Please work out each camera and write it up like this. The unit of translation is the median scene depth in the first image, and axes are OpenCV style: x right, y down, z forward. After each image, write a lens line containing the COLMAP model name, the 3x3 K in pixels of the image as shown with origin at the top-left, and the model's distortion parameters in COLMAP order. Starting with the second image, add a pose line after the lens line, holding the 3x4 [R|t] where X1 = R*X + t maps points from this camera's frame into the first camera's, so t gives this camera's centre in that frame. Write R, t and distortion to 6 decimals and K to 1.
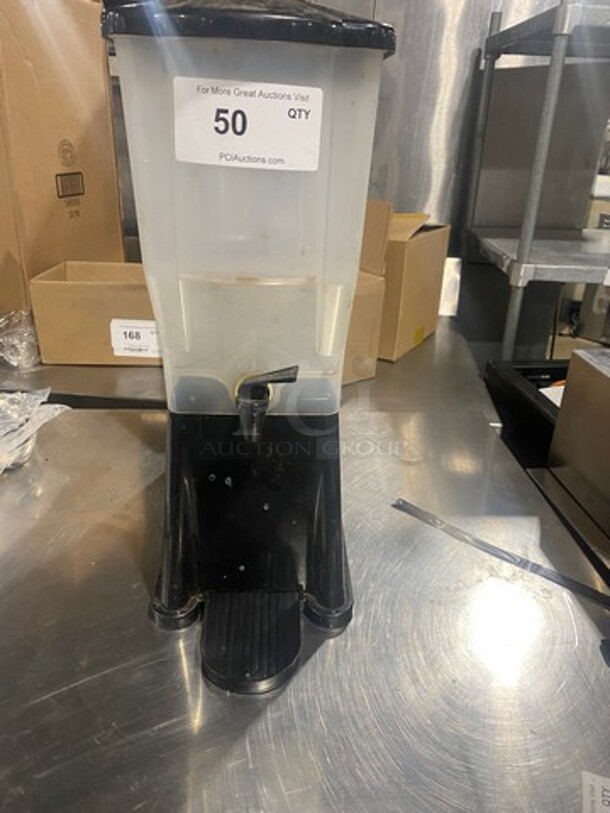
lens RADIAL K [[629.9, 0, 305.4], [0, 629.9, 404.6], [0, 0, 1]] dist [-0.012583, 0.000422]
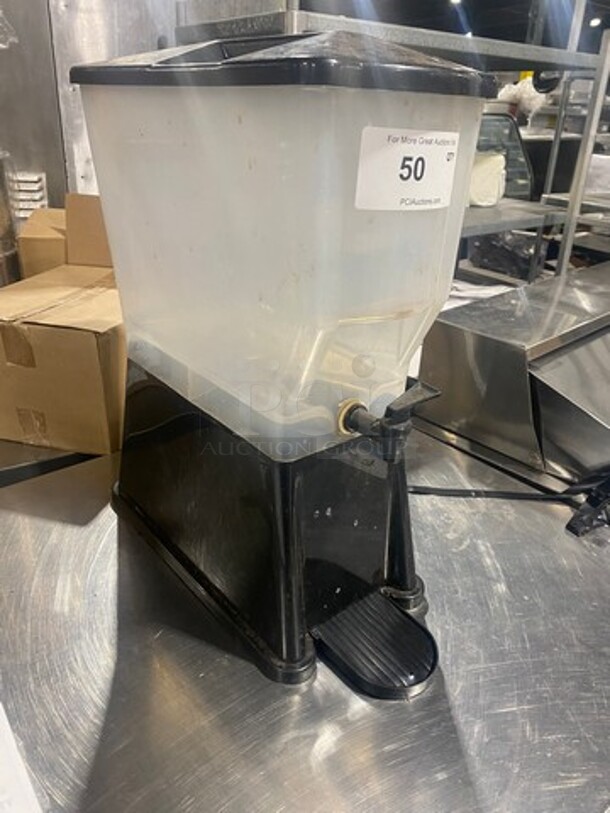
lens RADIAL K [[629.9, 0, 303.8], [0, 629.9, 406.9], [0, 0, 1]] dist [-0.012583, 0.000422]
pose [[0.806625, -0.266971, 0.527336, -0.923755], [0.252798, 0.962287, 0.100485, -0.218829], [-0.534275, 0.052256, 0.843694, 0.233722]]
